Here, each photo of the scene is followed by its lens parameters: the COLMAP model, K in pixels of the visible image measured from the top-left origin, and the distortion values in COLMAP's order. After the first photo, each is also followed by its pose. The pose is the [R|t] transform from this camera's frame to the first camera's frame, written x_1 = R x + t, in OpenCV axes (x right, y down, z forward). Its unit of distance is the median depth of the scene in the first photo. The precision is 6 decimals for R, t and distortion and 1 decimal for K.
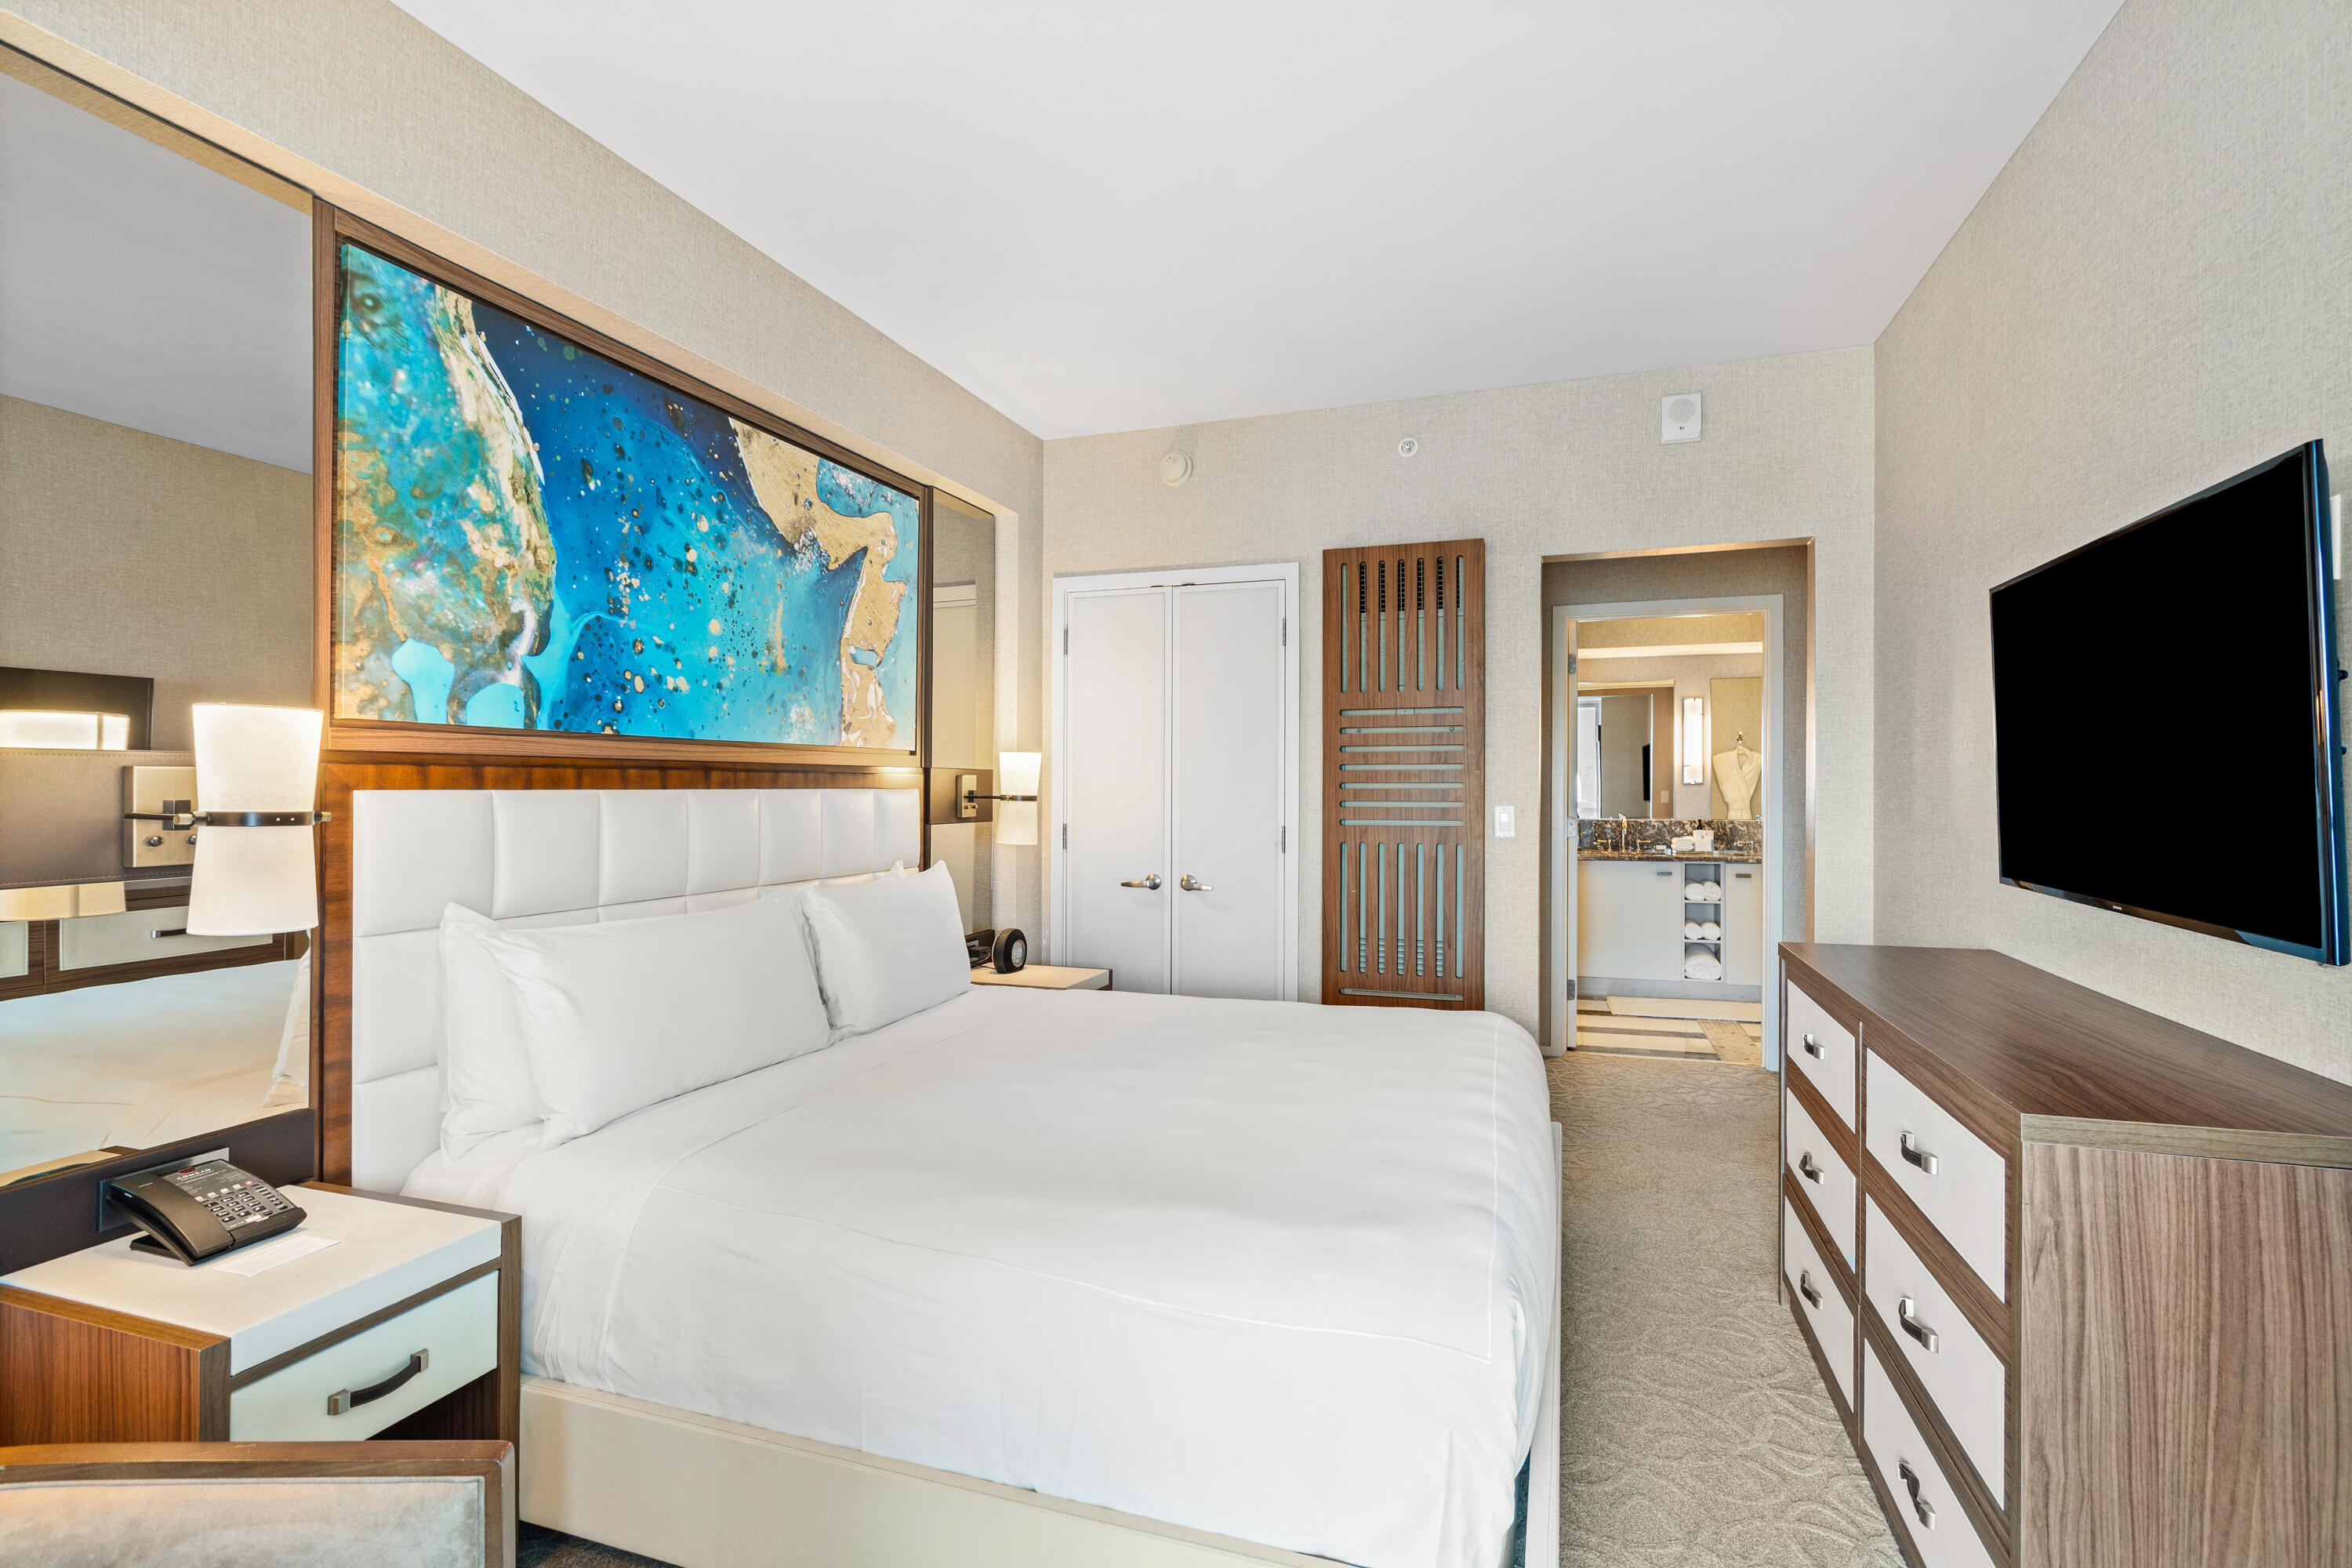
lens RADIAL K [[1130.5, 0, 1174.6], [0, 1130.5, 784.1], [0, 0, 1]] dist [-0.001109, 0.001389]
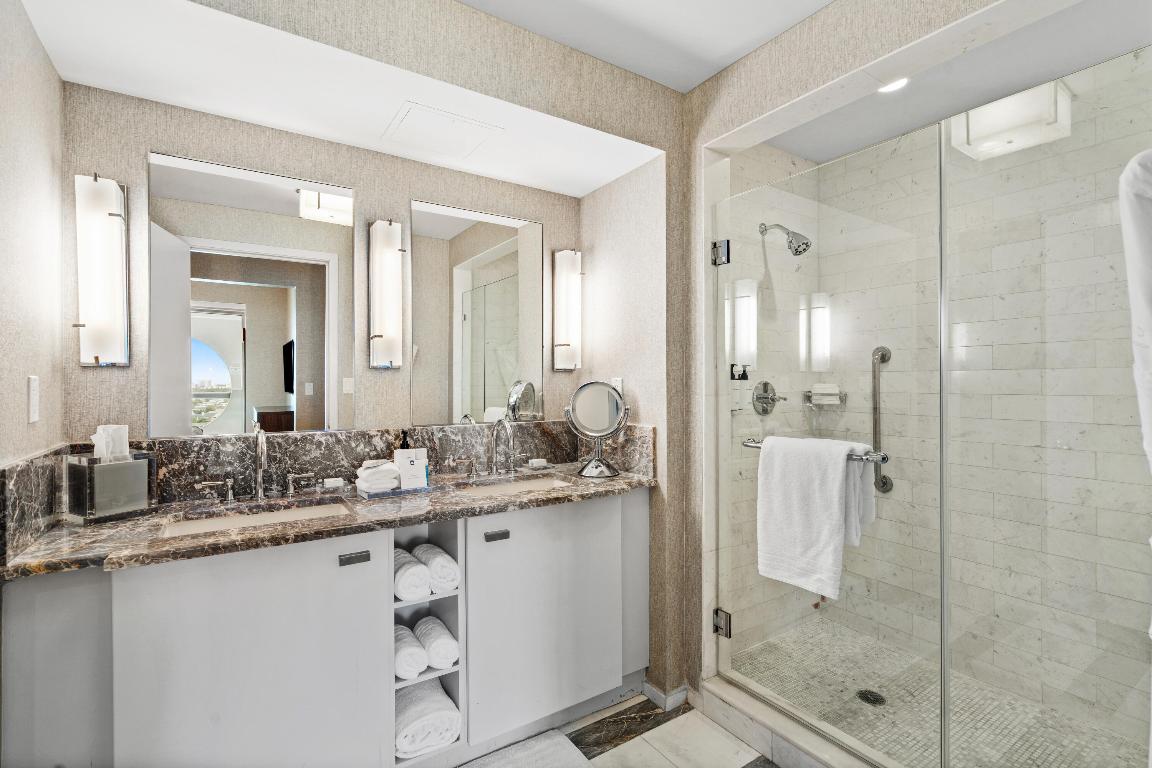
lens RADIAL K [[553.7, 0, 578.4], [0, 553.7, 386.8], [0, 0, 1]] dist [-0.001109, 0.001389]
pose [[0.631236, -0.009121, 0.775537, 0.305893], [0.000419, 0.999935, 0.011420, 0.005987], [-0.775591, -0.006884, 0.631198, 0.761088]]
